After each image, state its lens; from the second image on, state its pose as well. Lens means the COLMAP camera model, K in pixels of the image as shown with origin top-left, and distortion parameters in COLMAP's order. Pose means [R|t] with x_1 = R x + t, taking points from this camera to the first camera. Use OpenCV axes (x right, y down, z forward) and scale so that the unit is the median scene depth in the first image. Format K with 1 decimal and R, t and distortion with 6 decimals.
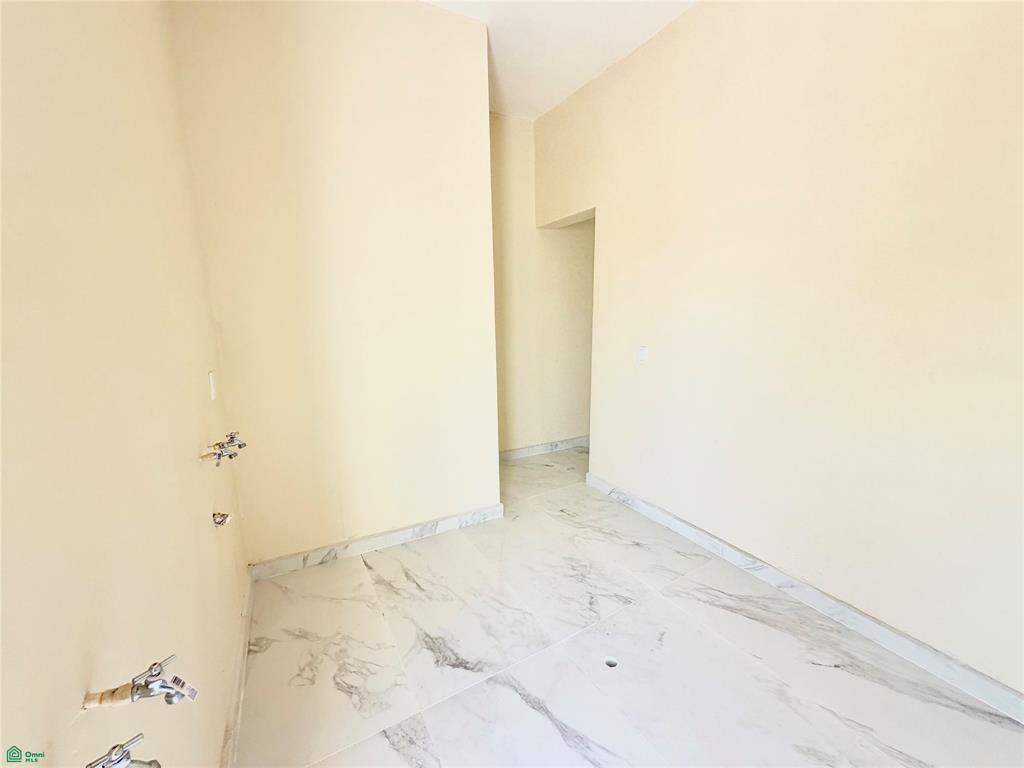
lens RADIAL K [[407.4, 0, 510.8], [0, 407.4, 385.9], [0, 0, 1]] dist [-0.002067, -0.000276]
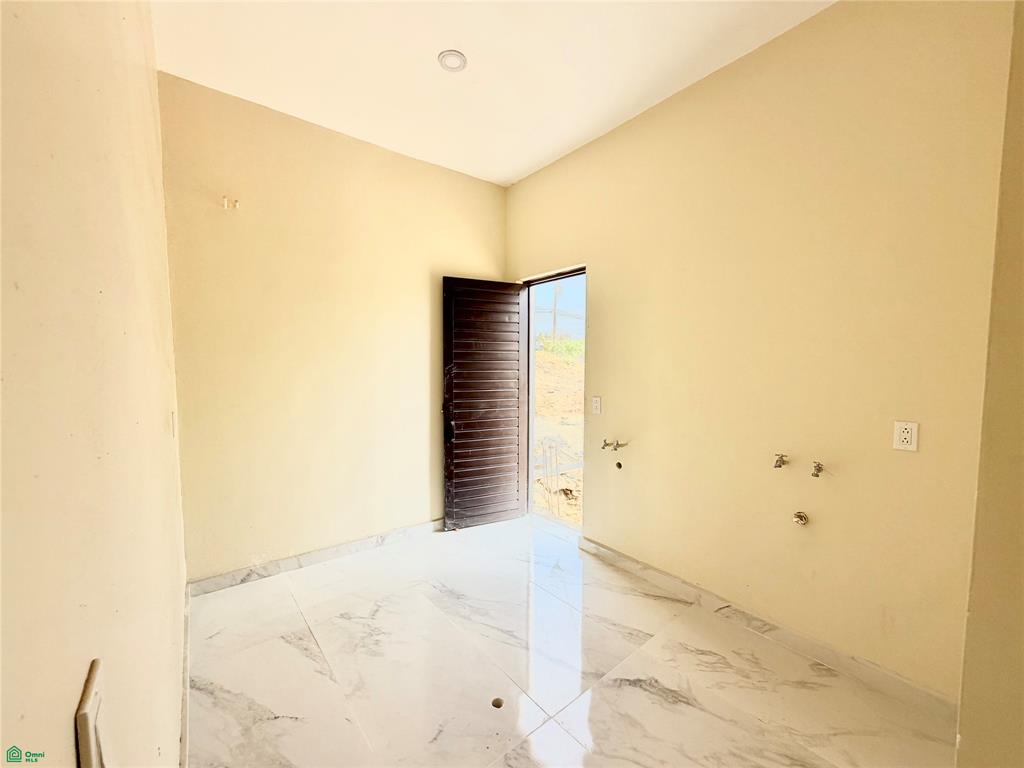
lens RADIAL K [[407.4, 0, 510.8], [0, 407.4, 385.9], [0, 0, 1]] dist [-0.002067, -0.000276]
pose [[-0.985314, 0.023911, -0.169071, 0.358616], [-0.015799, 0.973134, 0.229699, -0.325849], [0.170021, 0.228996, -0.958464, 1.758278]]
